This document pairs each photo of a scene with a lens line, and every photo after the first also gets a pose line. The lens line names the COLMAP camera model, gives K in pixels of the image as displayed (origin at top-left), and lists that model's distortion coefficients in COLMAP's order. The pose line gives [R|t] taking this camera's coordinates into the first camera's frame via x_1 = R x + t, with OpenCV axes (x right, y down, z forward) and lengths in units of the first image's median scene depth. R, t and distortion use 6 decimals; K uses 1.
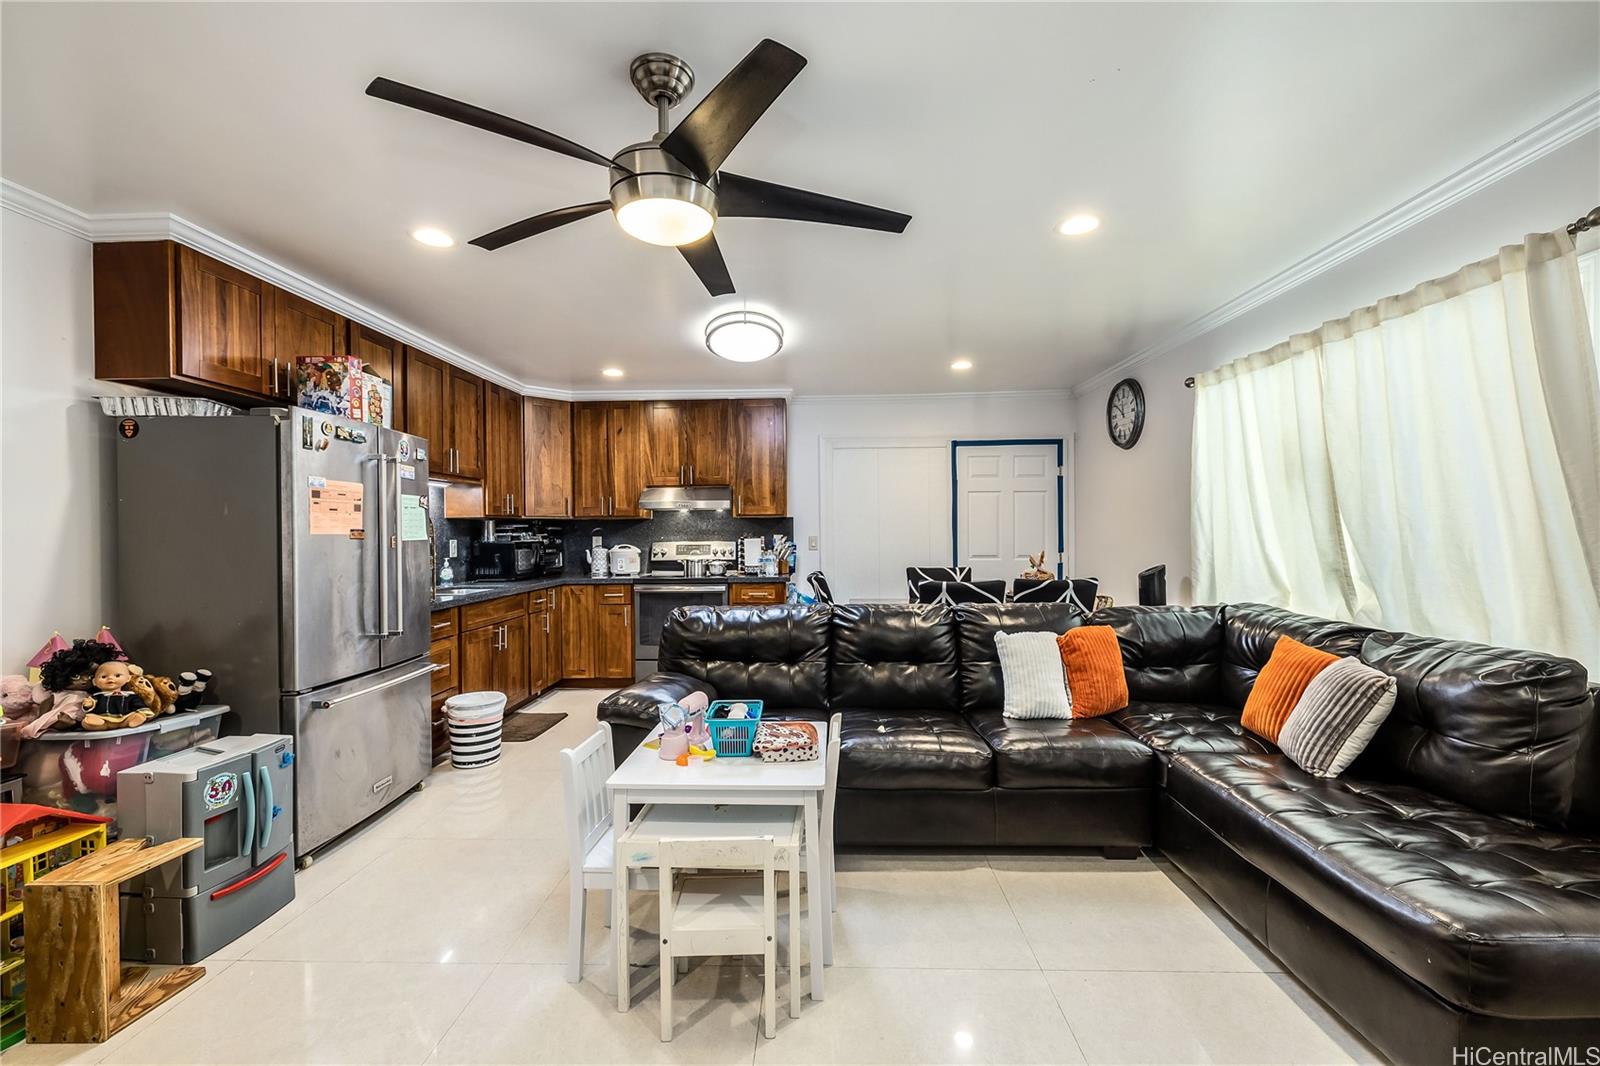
lens RADIAL K [[696.5, 0, 803.1], [0, 696.5, 530.6], [0, 0, 1]] dist [-0.000007, 0.000000]
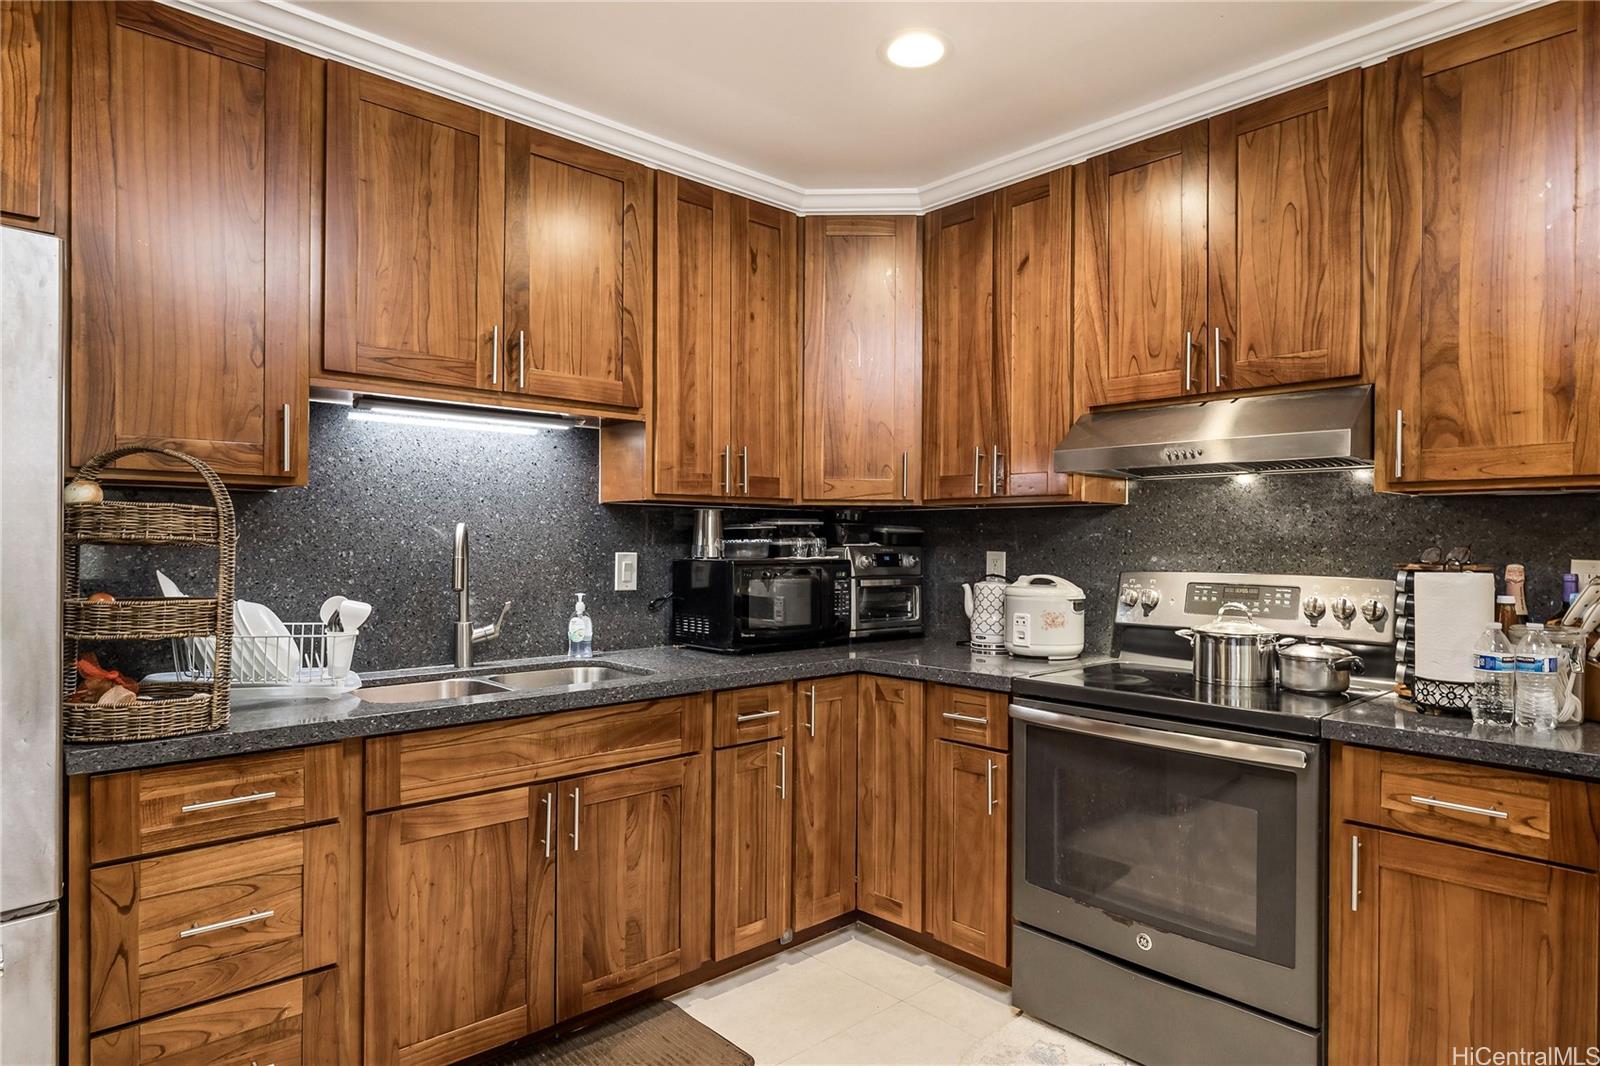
lens RADIAL K [[928.0, 0, 802.3], [0, 928.0, 539.3], [0, 0, 1]] dist [0.006286, 0.004119]
pose [[0.707506, 0.012624, -0.706595, 0.000951], [-0.012551, 0.999907, 0.005298, 0.000399], [0.706596, 0.005120, 0.707599, 0.576323]]
